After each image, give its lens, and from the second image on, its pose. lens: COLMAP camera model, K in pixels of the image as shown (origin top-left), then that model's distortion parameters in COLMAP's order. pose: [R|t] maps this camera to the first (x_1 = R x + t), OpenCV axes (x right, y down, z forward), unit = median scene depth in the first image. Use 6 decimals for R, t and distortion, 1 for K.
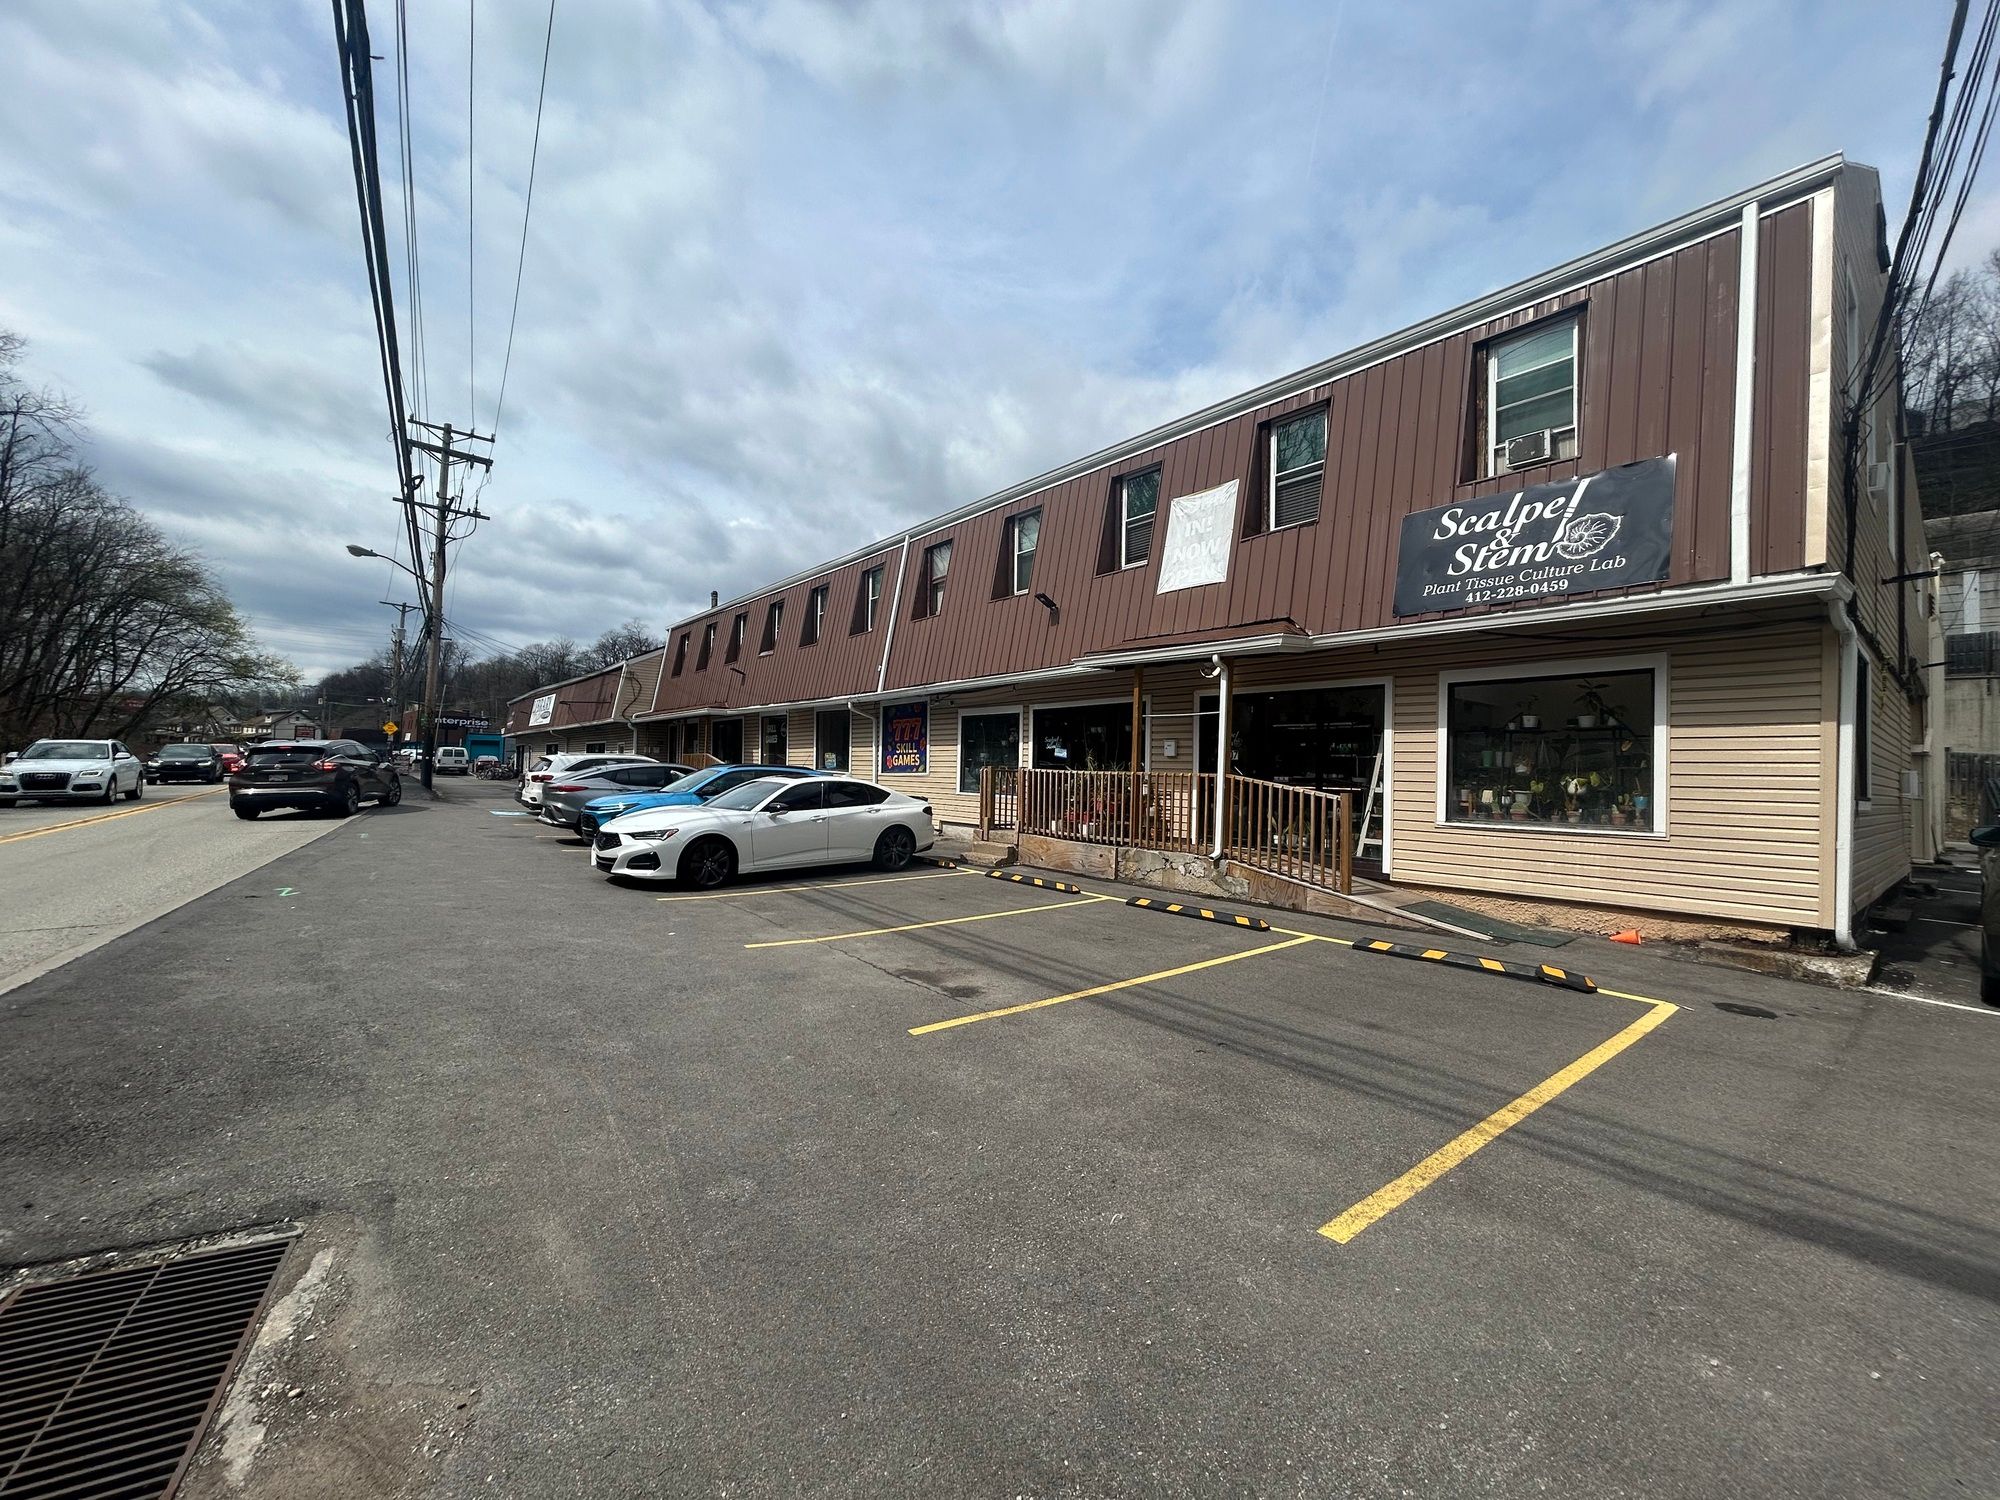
lens RADIAL K [[808.9, 0, 998.5], [0, 808.9, 745.9], [0, 0, 1]] dist [0.028077, -0.005341]
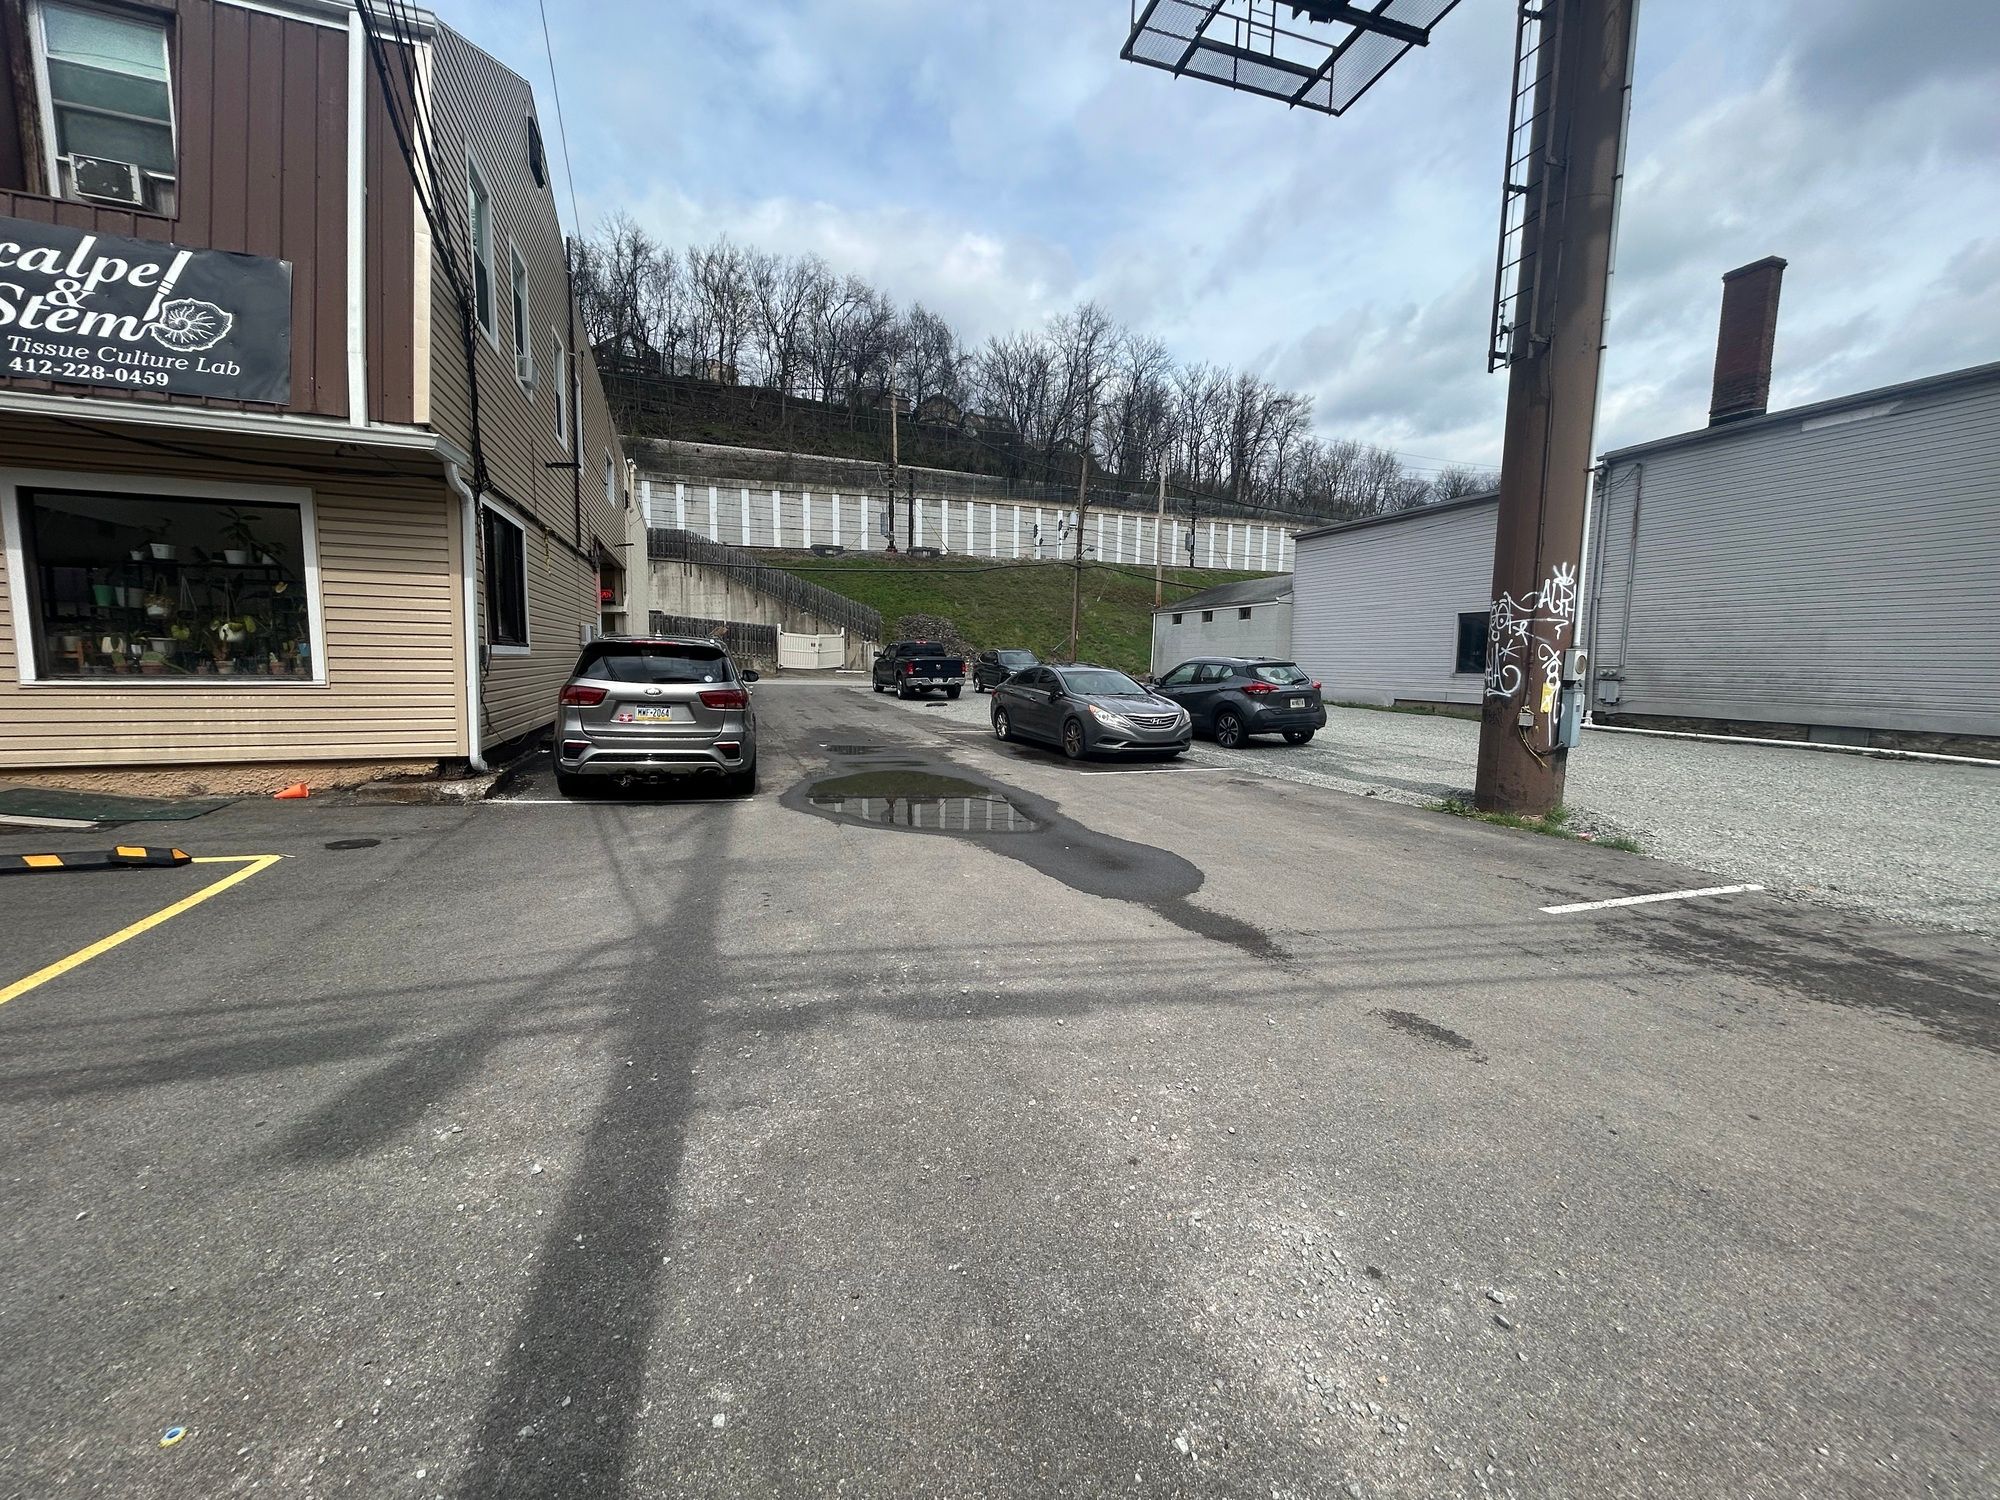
lens RADIAL K [[808.9, 0, 998.5], [0, 808.9, 745.9], [0, 0, 1]] dist [0.028077, -0.005341]
pose [[0.365424, -0.120637, 0.922991, 0.190696], [-0.041488, 0.988470, 0.145621, 0.007366], [-0.929916, -0.091506, 0.356206, -0.093647]]
